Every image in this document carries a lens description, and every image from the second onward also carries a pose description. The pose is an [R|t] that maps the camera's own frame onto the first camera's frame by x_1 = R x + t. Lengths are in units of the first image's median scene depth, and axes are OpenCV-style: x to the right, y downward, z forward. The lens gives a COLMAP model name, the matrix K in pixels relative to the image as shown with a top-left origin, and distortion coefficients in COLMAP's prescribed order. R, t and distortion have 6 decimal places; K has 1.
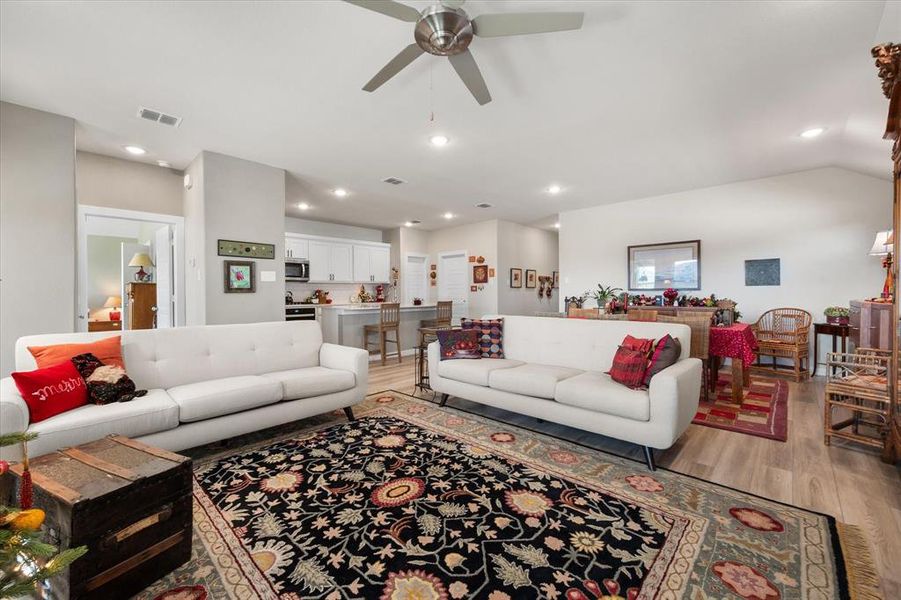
lens RADIAL K [[359.0, 0, 441.6], [0, 359.0, 295.3], [0, 0, 1]] dist [0.002515, -0.000355]
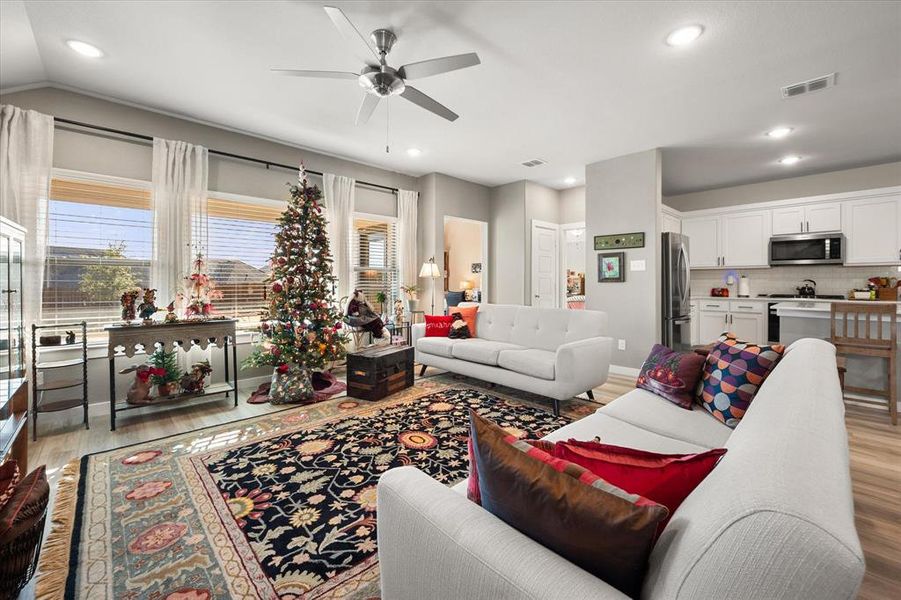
lens RADIAL K [[359.0, 0, 449.0], [0, 359.0, 286.5], [0, 0, 1]] dist [0.002515, -0.000355]
pose [[-0.032314, 0.019200, -0.999293, 1.016346], [-0.005599, 0.999796, 0.019390, -0.023435], [0.999462, 0.006222, -0.032200, 1.018655]]
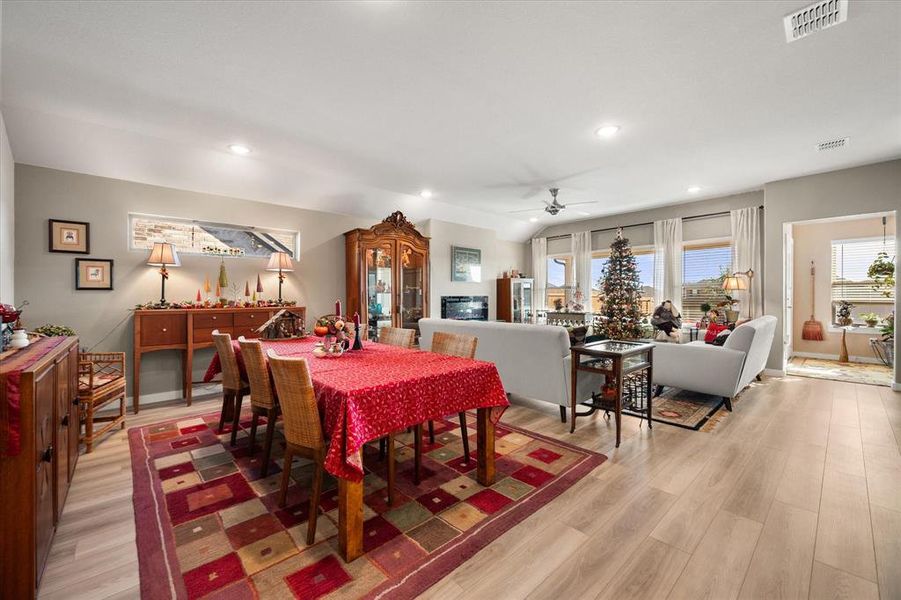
lens RADIAL K [[359.0, 0, 455.5], [0, 359.0, 296.8], [0, 0, 1]] dist [0.002515, -0.000355]
pose [[-0.999266, 0.012286, 0.036297, 0.580082], [0.012612, 0.999882, 0.008741, -0.035405], [-0.036185, 0.009192, -0.999303, 3.193777]]
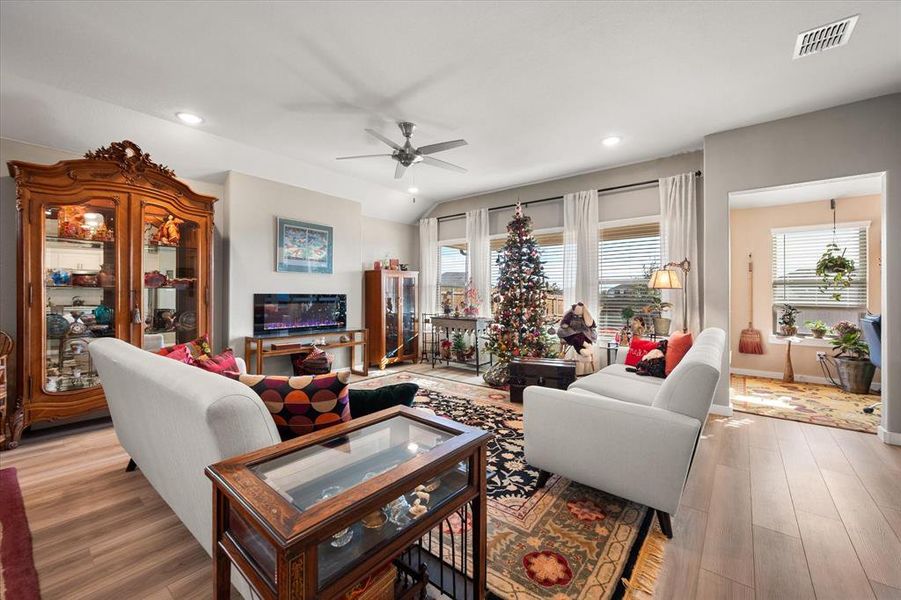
lens RADIAL K [[359.0, 0, 455.0], [0, 359.0, 290.9], [0, 0, 1]] dist [0.002515, -0.000355]
pose [[-0.993058, 0.002002, -0.117609, -0.013348], [0.002261, 0.999995, -0.002070, -0.025911], [0.117604, -0.002322, -0.993058, 2.295410]]
